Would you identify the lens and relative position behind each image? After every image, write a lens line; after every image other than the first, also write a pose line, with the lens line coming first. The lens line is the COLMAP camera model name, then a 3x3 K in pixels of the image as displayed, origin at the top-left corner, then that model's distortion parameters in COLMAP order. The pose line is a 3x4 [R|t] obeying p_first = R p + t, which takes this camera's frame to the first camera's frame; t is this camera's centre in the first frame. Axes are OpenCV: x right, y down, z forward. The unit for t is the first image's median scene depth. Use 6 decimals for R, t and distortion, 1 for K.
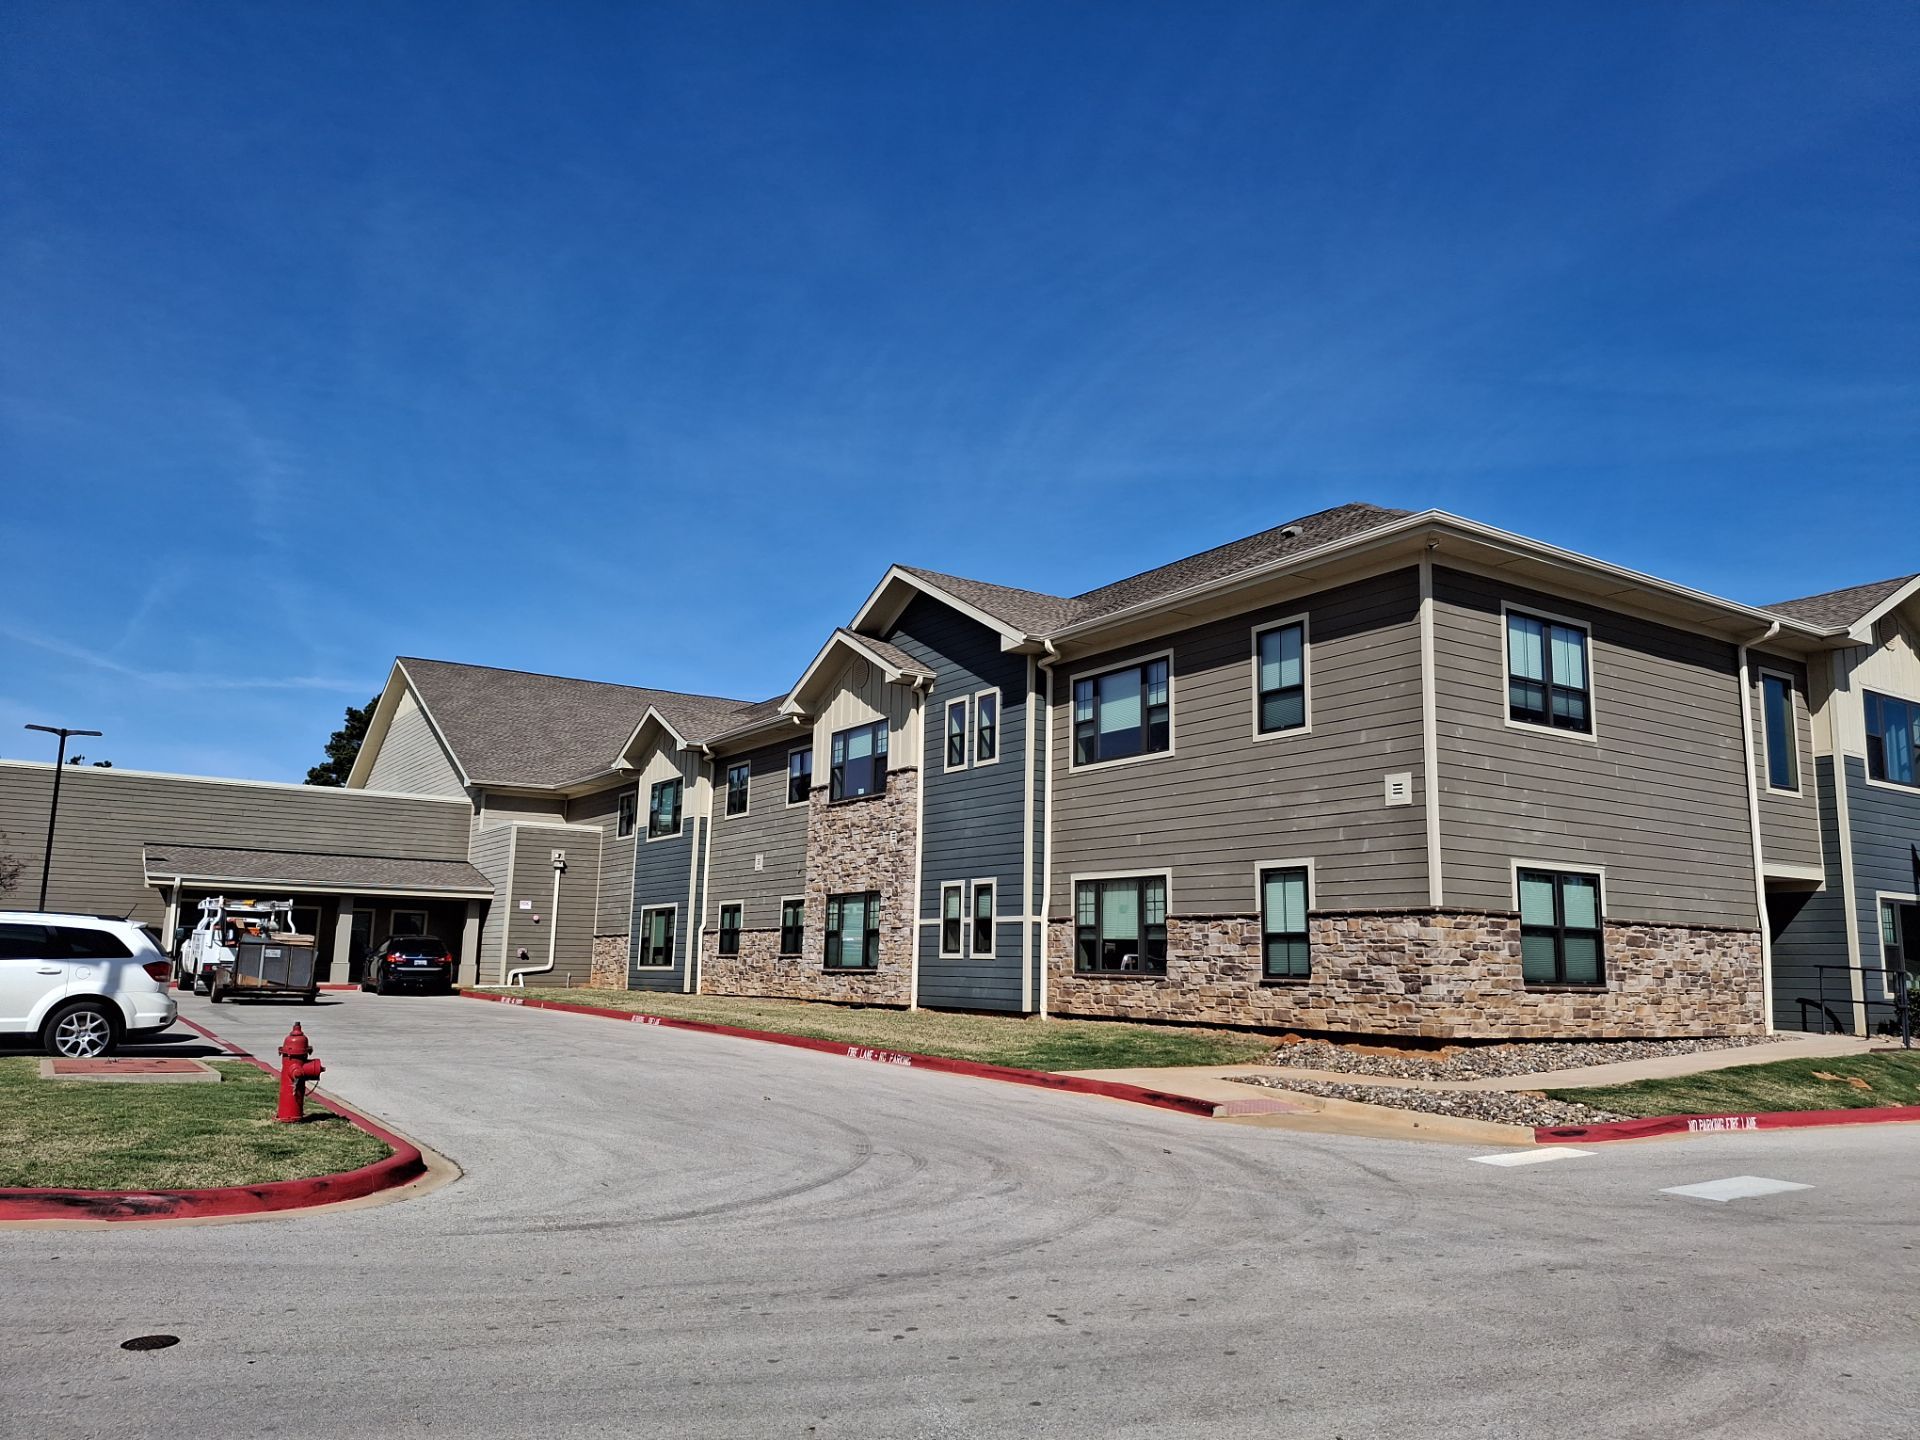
lens RADIAL K [[1387.3, 0, 960.0], [0, 1387.3, 720.0], [0, 0, 1]] dist [0.114159, -0.232923]
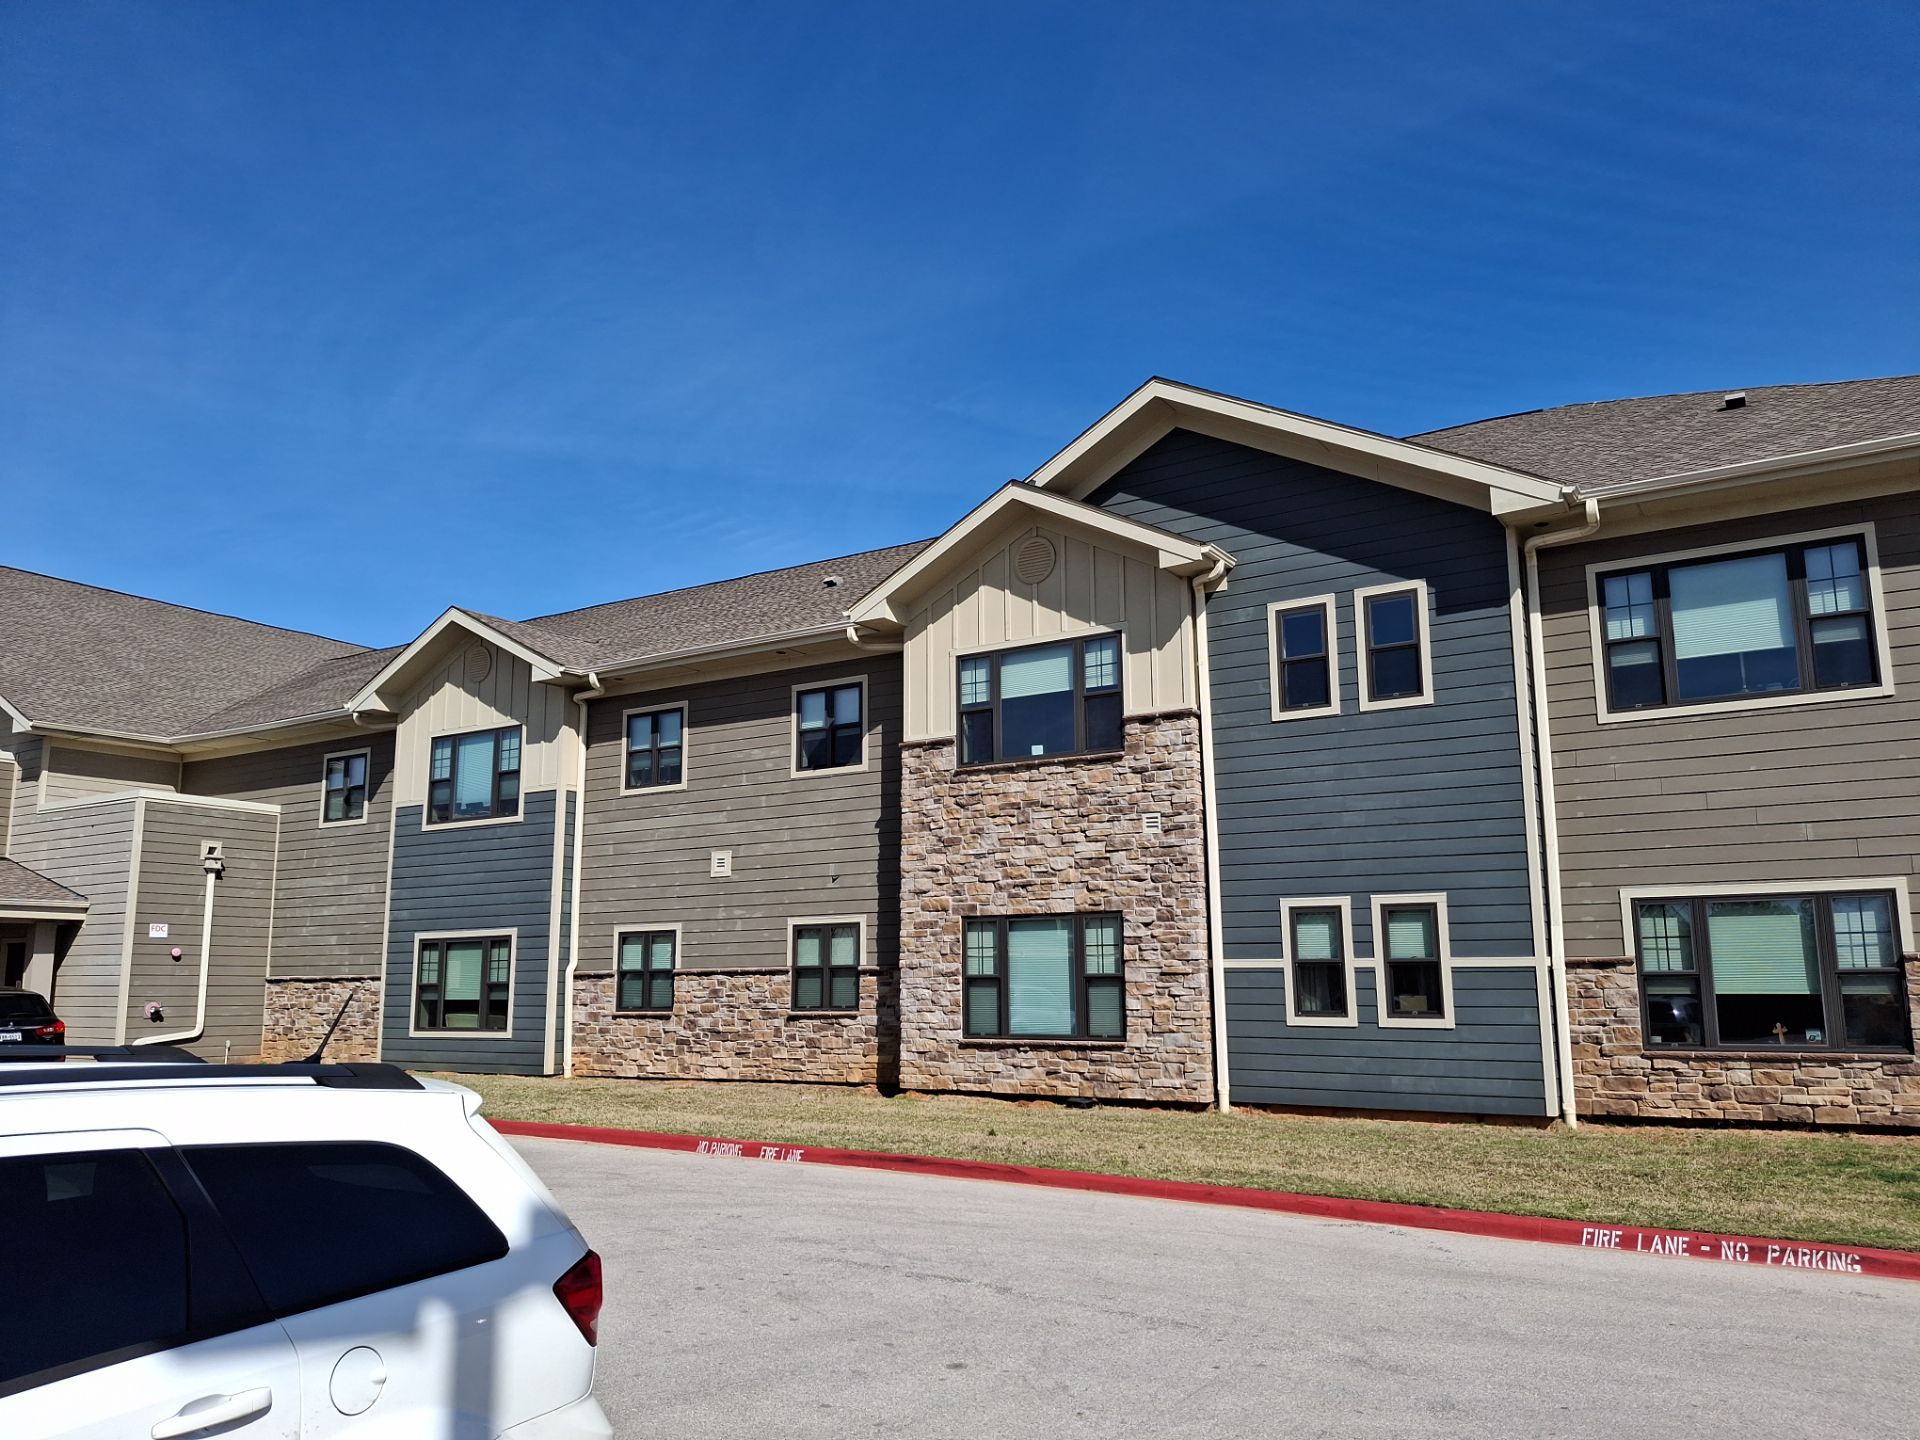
lens RADIAL K [[1402.6, 0, 952.2], [0, 1402.6, 749.2], [0, 0, 1]] dist [0.120492, -0.240391]
pose [[0.915325, 0.042977, 0.400416, -0.372653], [-0.048961, 0.998790, 0.004720, 0.052485], [-0.399728, -0.023925, 0.916322, 0.465430]]
